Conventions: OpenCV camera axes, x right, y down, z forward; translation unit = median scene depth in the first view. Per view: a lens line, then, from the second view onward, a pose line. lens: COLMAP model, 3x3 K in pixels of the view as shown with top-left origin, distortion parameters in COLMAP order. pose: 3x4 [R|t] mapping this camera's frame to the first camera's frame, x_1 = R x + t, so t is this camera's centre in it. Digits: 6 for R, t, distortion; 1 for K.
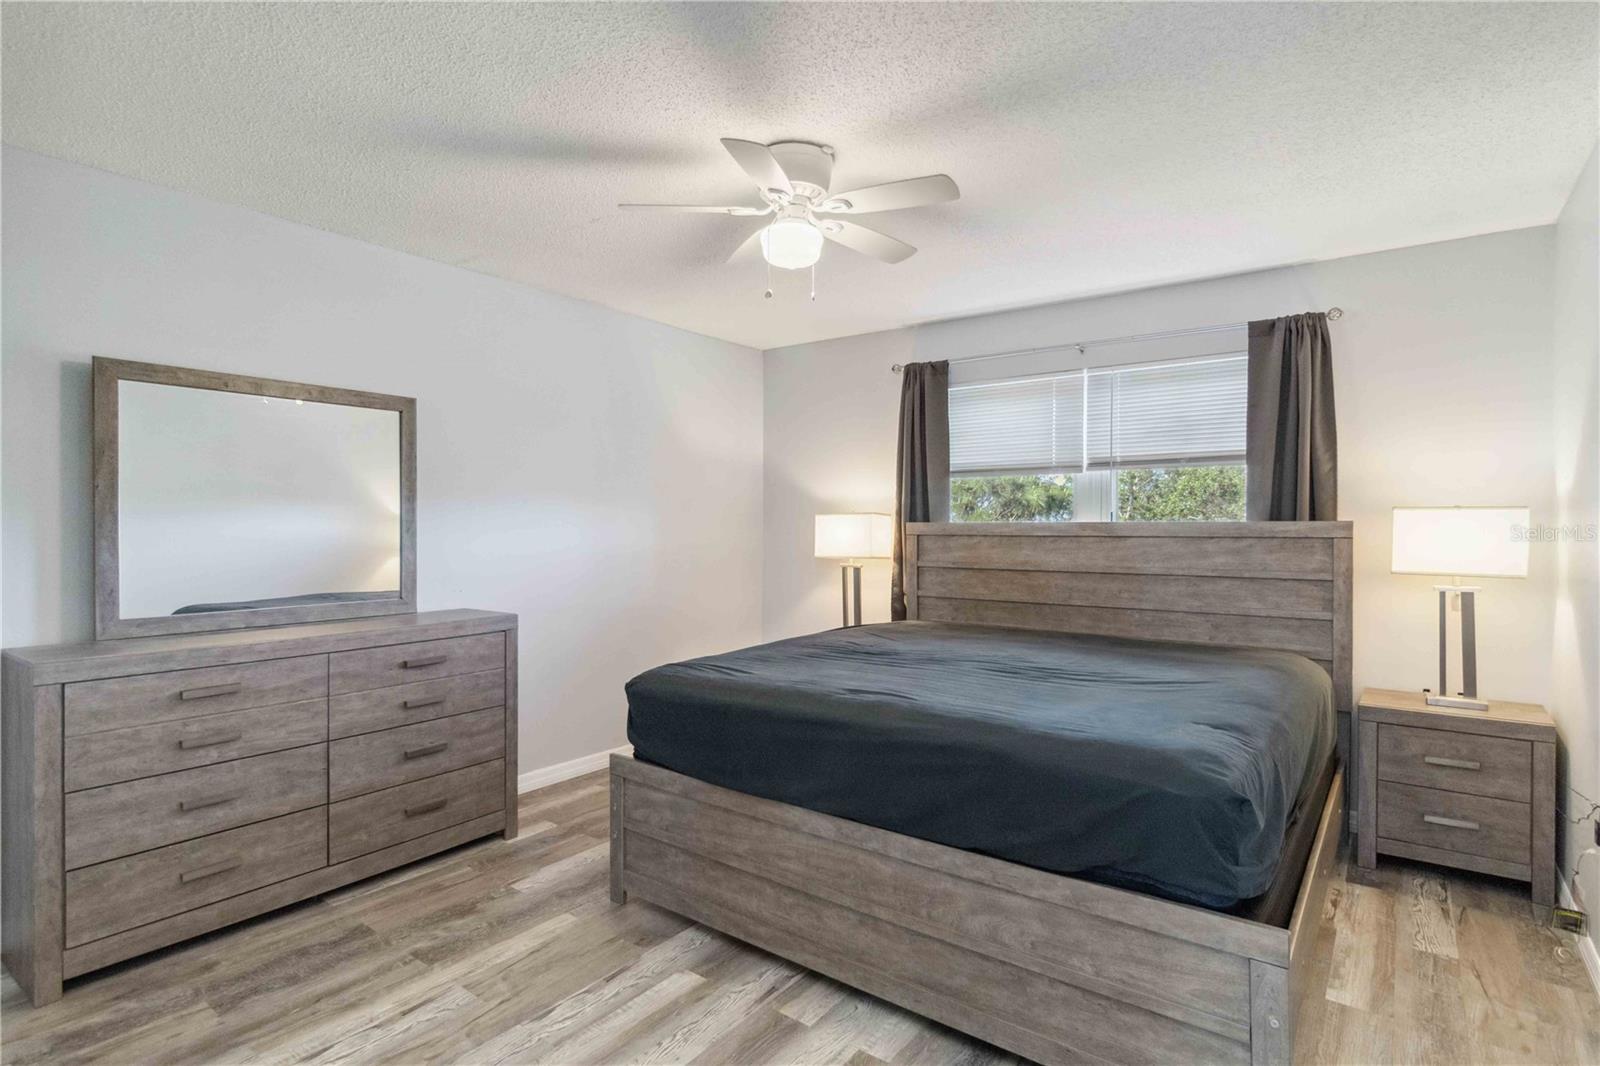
lens RADIAL K [[833.7, 0, 793.5], [0, 833.7, 529.4], [0, 0, 1]] dist [-0.005468, -0.000474]
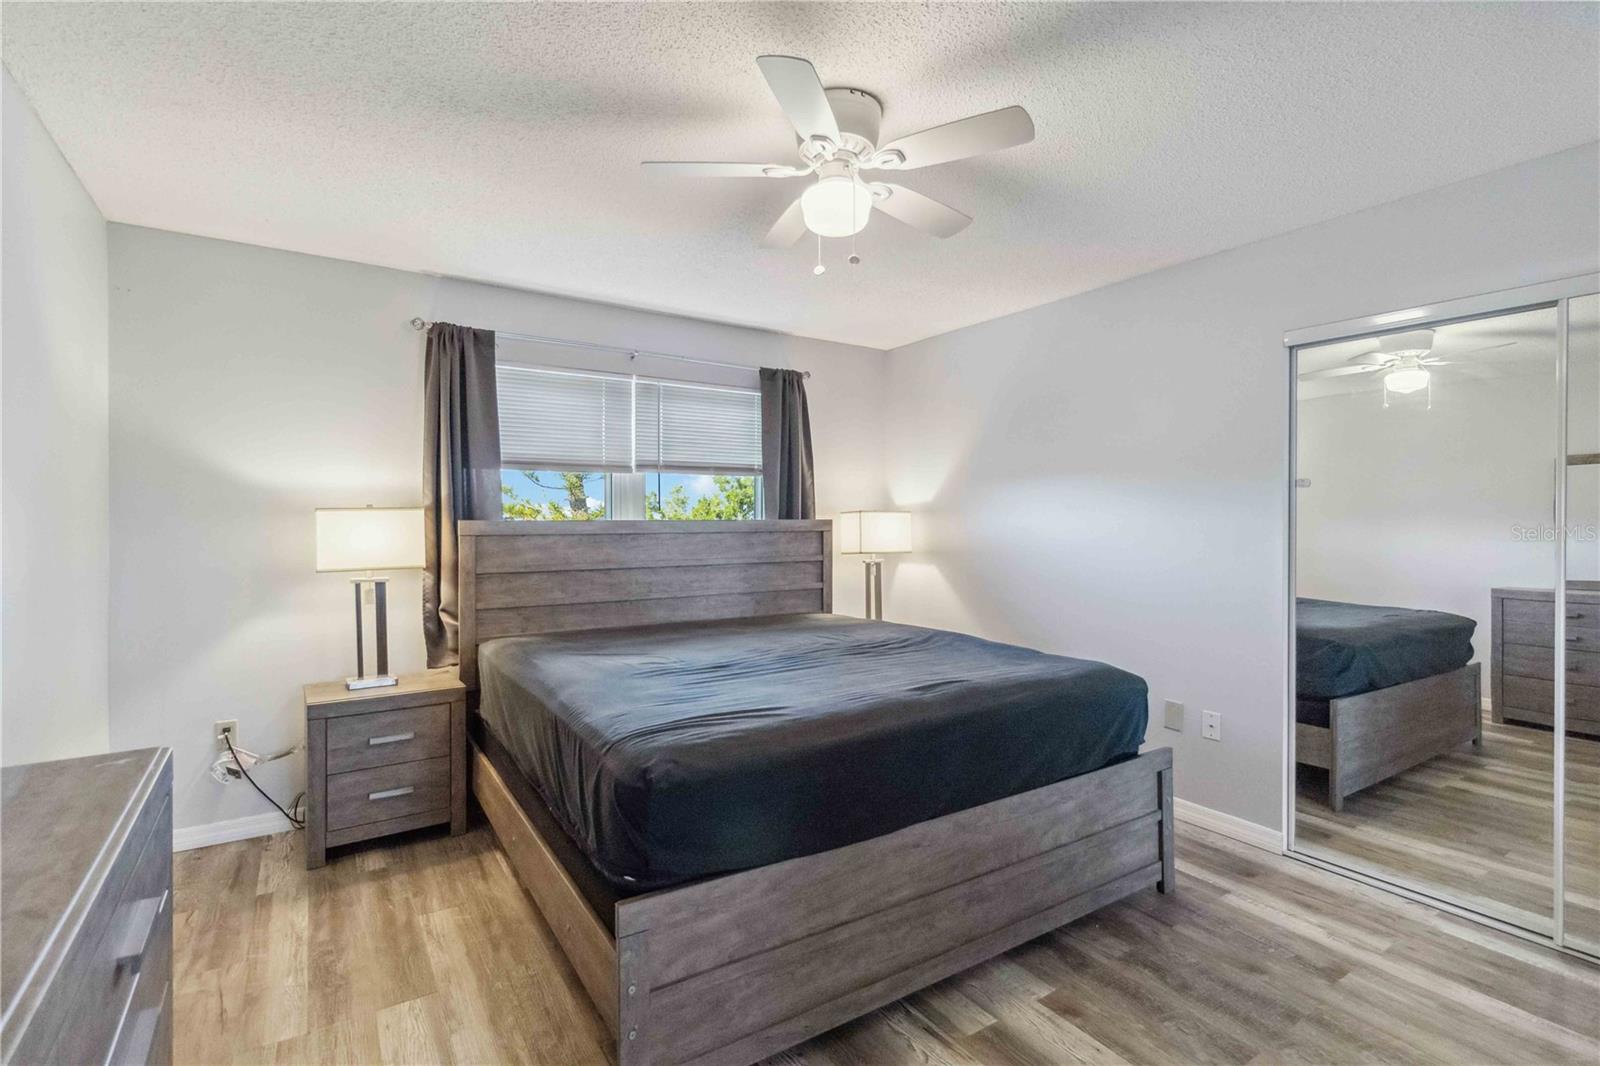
lens RADIAL K [[747.2, 0, 796.8], [0, 747.2, 531.5], [0, 0, 1]] dist [0.005452, 0.002477]
pose [[0.328084, -0.009599, 0.944600, -0.499311], [0.011016, 0.999919, 0.006335, 0.001559], [-0.944584, 0.008327, 0.328163, 0.516936]]
